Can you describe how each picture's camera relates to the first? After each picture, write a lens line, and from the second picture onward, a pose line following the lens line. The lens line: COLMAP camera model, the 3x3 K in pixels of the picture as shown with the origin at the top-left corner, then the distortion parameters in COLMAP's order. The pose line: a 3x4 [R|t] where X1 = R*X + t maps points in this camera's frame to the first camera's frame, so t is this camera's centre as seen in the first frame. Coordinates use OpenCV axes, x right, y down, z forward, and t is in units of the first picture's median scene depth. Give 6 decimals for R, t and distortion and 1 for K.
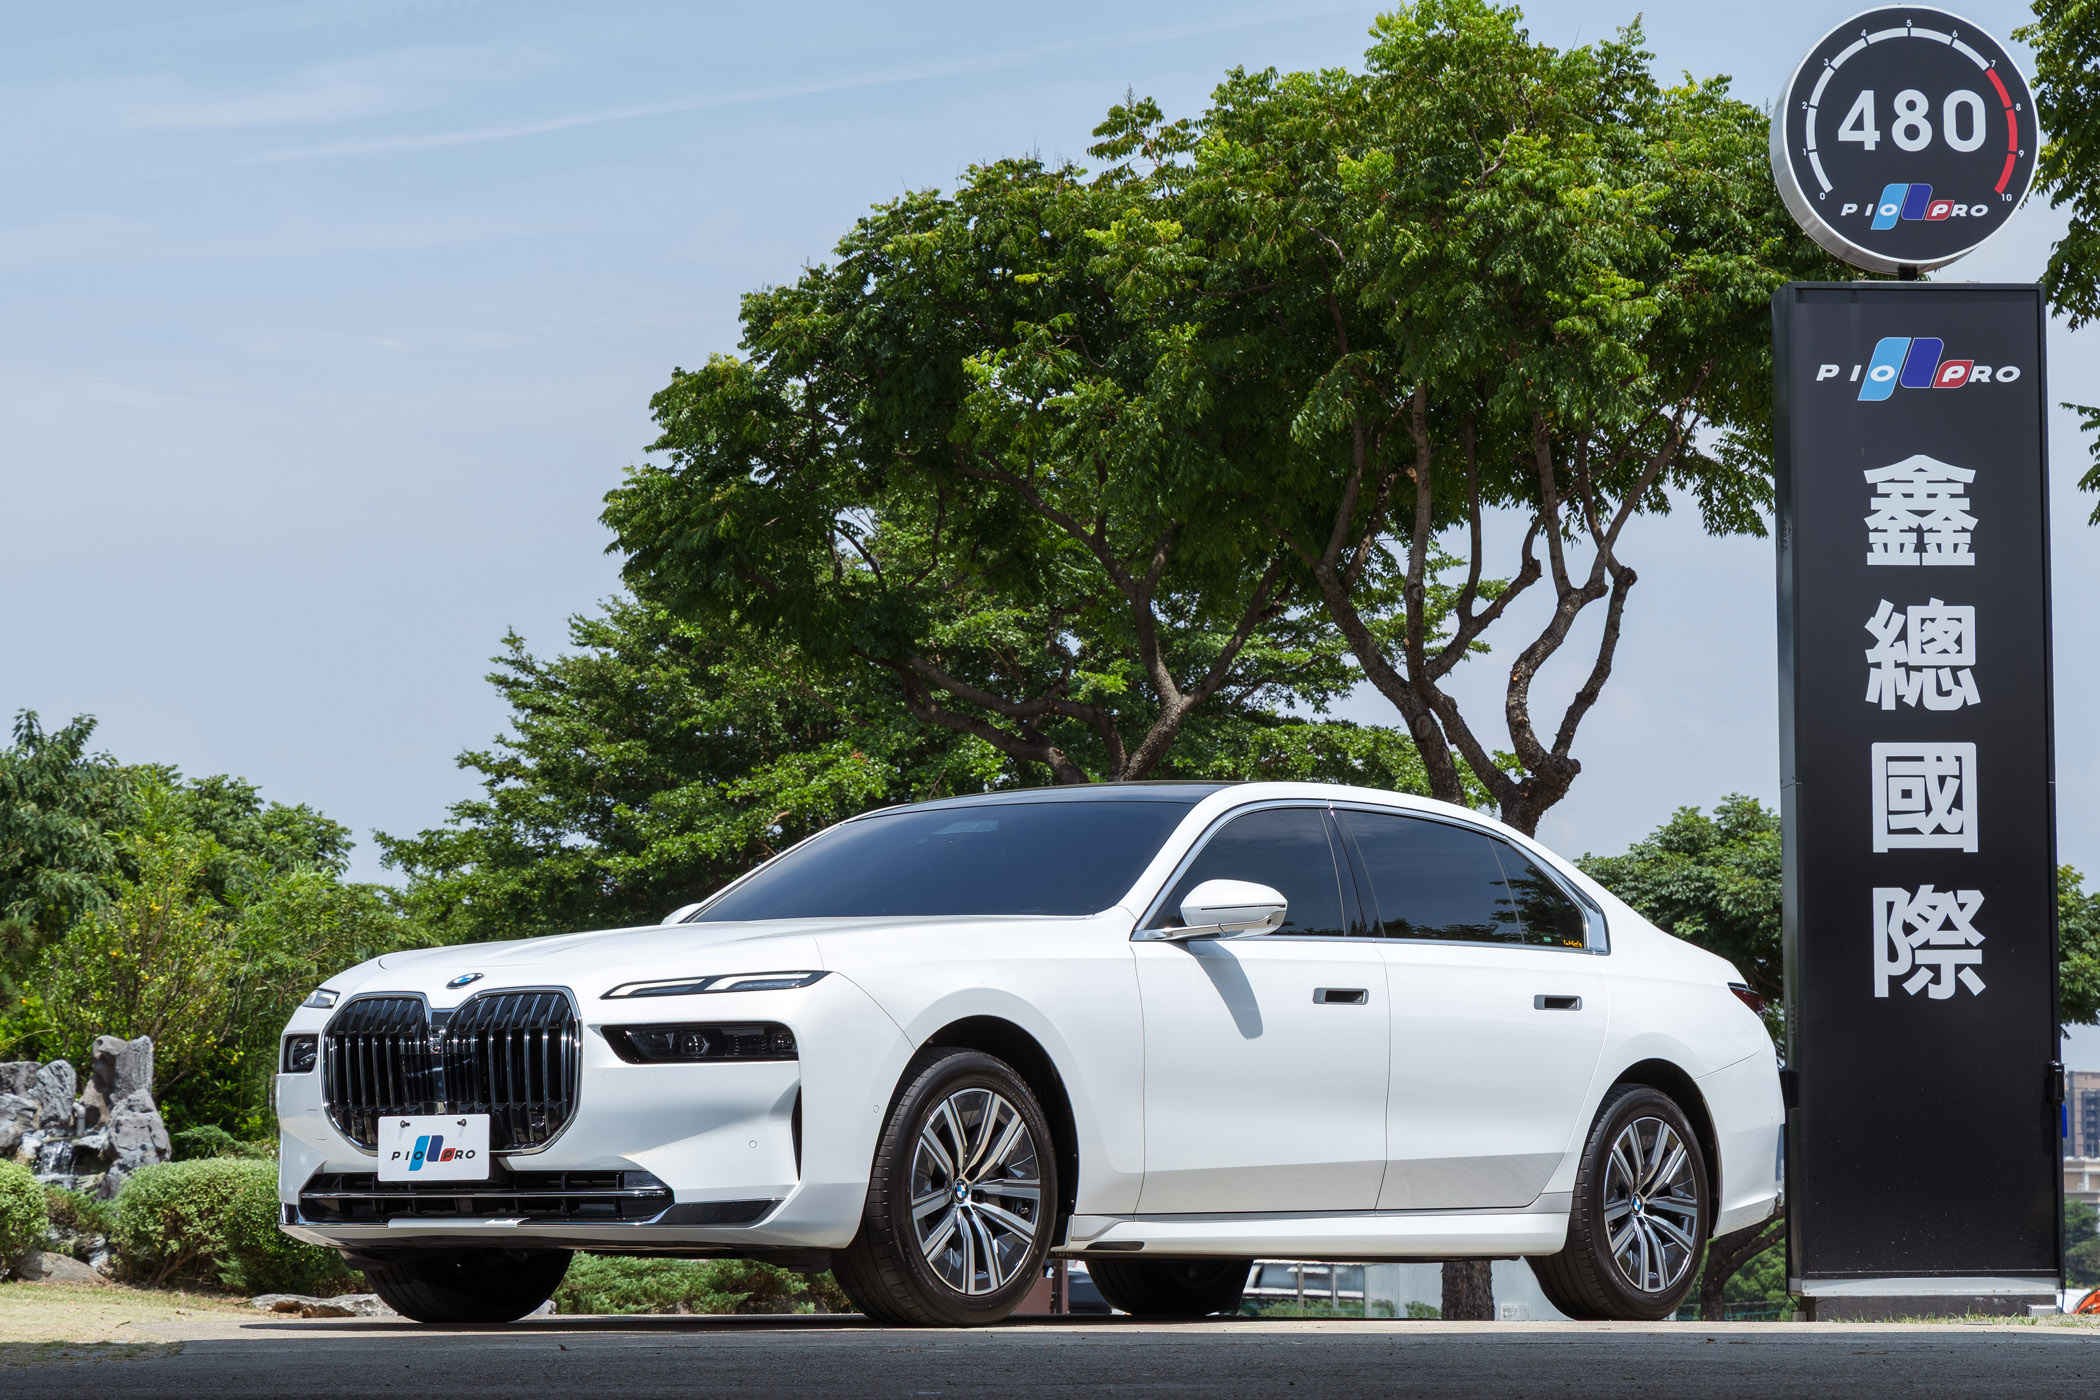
lens RADIAL K [[8033.6, 0, 1050.1], [0, 8033.6, 879.0], [0, 0, 1]] dist [0.913933, -36.764745]
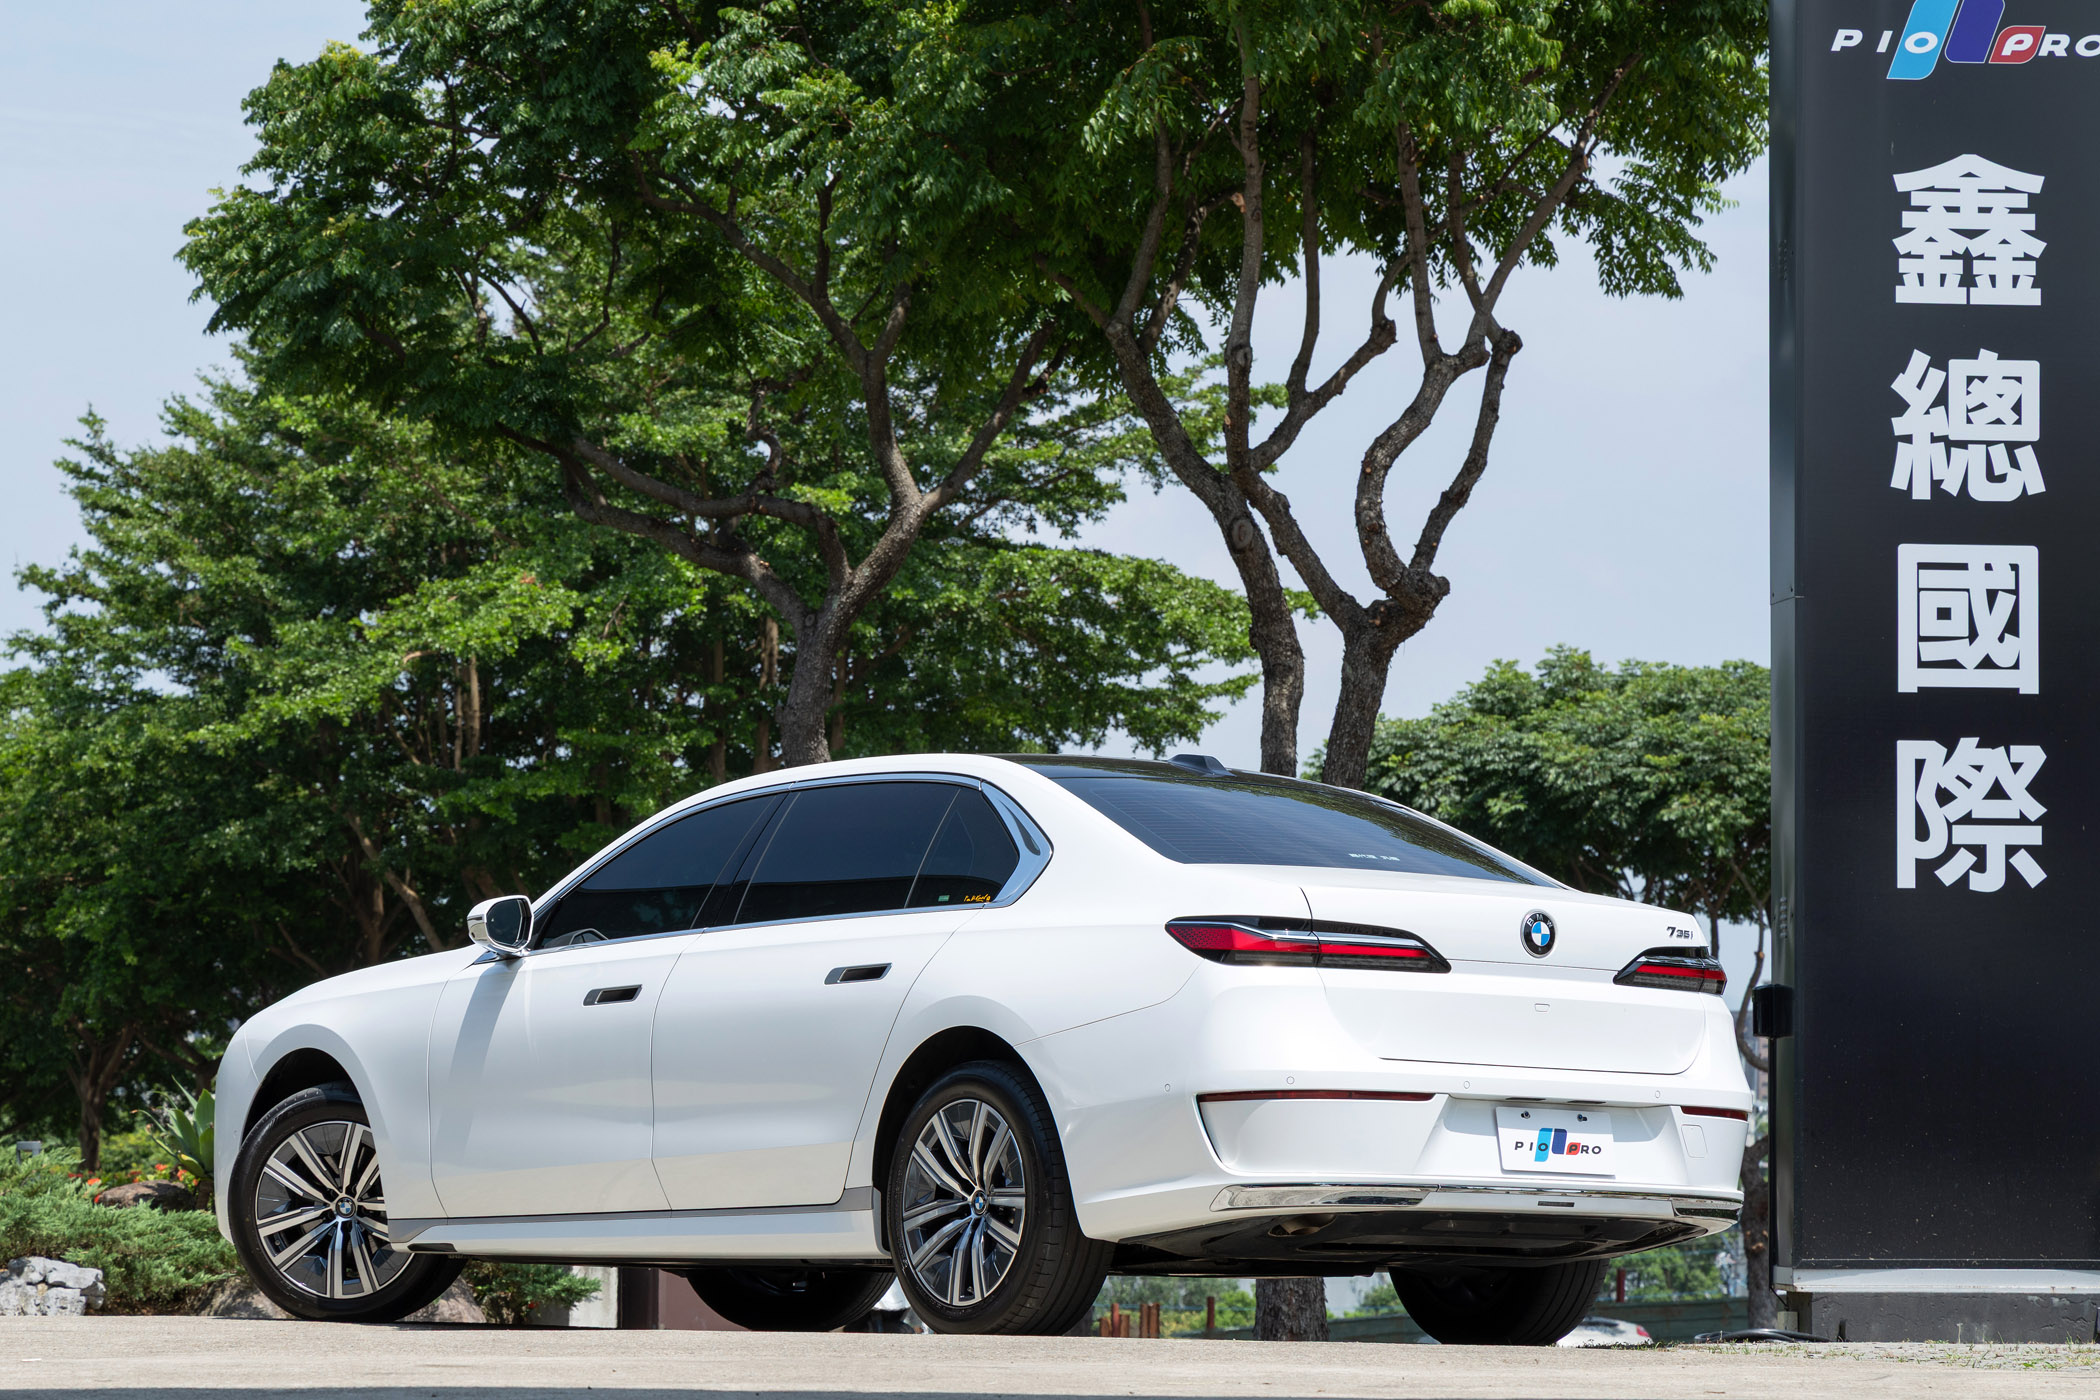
lens RADIAL K [[9435.9, 0, 1049.6], [0, 9435.9, 907.0], [0, 0, 1]] dist [-0.042518, 7.314893]
pose [[0.999229, 0.014478, 0.036489, -0.004946], [-0.015095, 0.999746, 0.016710, 0.002250], [-0.036238, -0.017248, 0.999194, 0.102377]]
